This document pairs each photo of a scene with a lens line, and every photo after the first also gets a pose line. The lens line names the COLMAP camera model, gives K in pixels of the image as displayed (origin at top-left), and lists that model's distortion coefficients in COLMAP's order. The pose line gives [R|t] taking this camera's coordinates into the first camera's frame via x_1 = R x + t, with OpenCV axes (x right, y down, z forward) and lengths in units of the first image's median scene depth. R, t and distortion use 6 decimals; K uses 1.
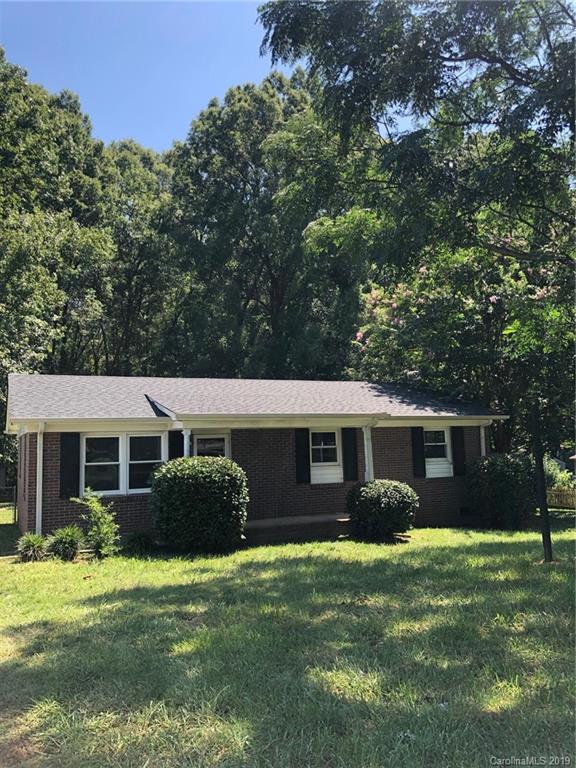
lens RADIAL K [[628.4, 0, 290.0], [0, 628.4, 364.0], [0, 0, 1]] dist [0.057408, -0.005792]
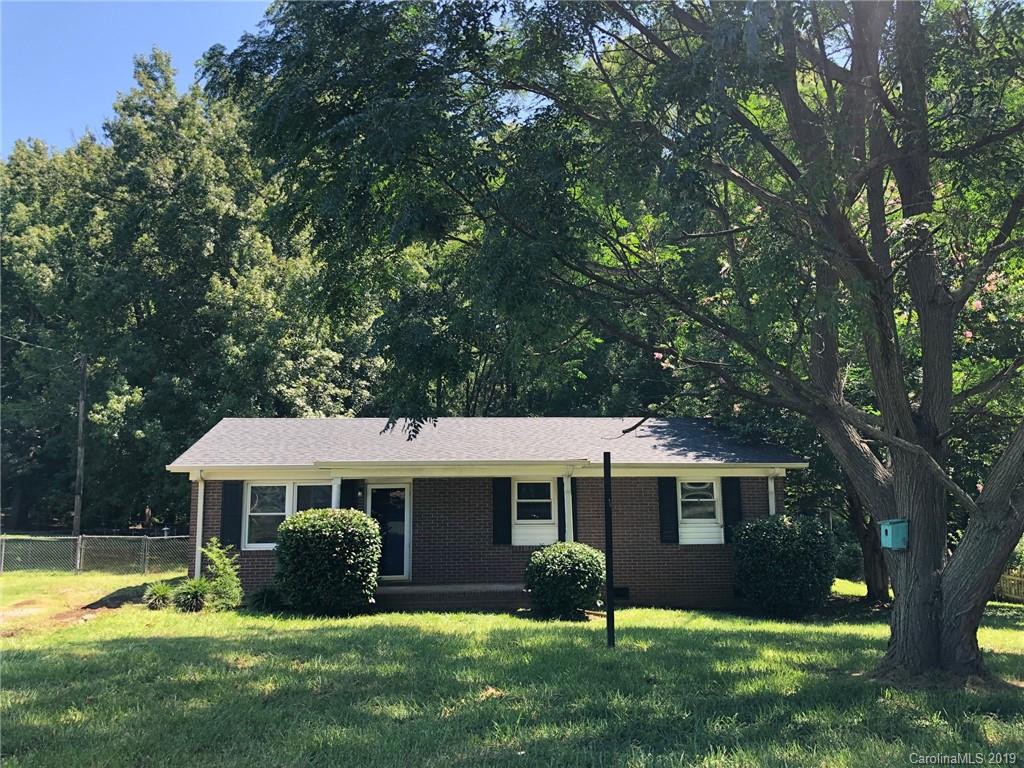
lens RADIAL K [[837.9, 0, 512.0], [0, 837.9, 384.0], [0, 0, 1]] dist [0.057408, -0.005792]
pose [[0.934997, -0.028710, -0.353491, 0.420864], [0.027790, 0.999584, -0.007681, -0.012609], [0.353564, -0.002642, 0.935407, -0.029852]]
